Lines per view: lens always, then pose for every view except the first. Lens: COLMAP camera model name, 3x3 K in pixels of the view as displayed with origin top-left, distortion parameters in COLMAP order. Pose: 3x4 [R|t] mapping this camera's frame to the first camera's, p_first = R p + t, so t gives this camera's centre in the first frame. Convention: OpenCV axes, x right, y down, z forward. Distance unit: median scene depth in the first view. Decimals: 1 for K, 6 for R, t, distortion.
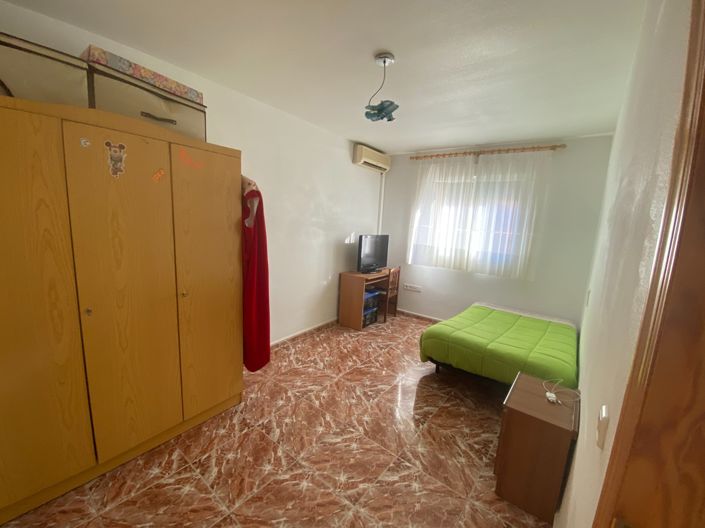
lens RADIAL K [[291.7, 0, 350.5], [0, 291.7, 263.3], [0, 0, 1]] dist [0.044626, -0.035845]
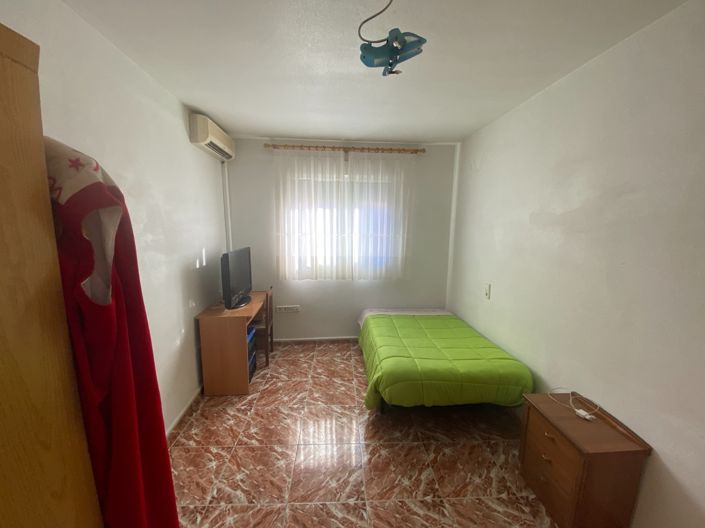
lens RADIAL K [[291.7, 0, 350.5], [0, 291.7, 263.3], [0, 0, 1]] dist [0.044626, -0.035845]
pose [[0.753847, -0.140206, 0.641917, -0.188326], [0.132448, 0.989339, 0.060547, -0.081119], [-0.643562, 0.039377, 0.764380, 0.319973]]
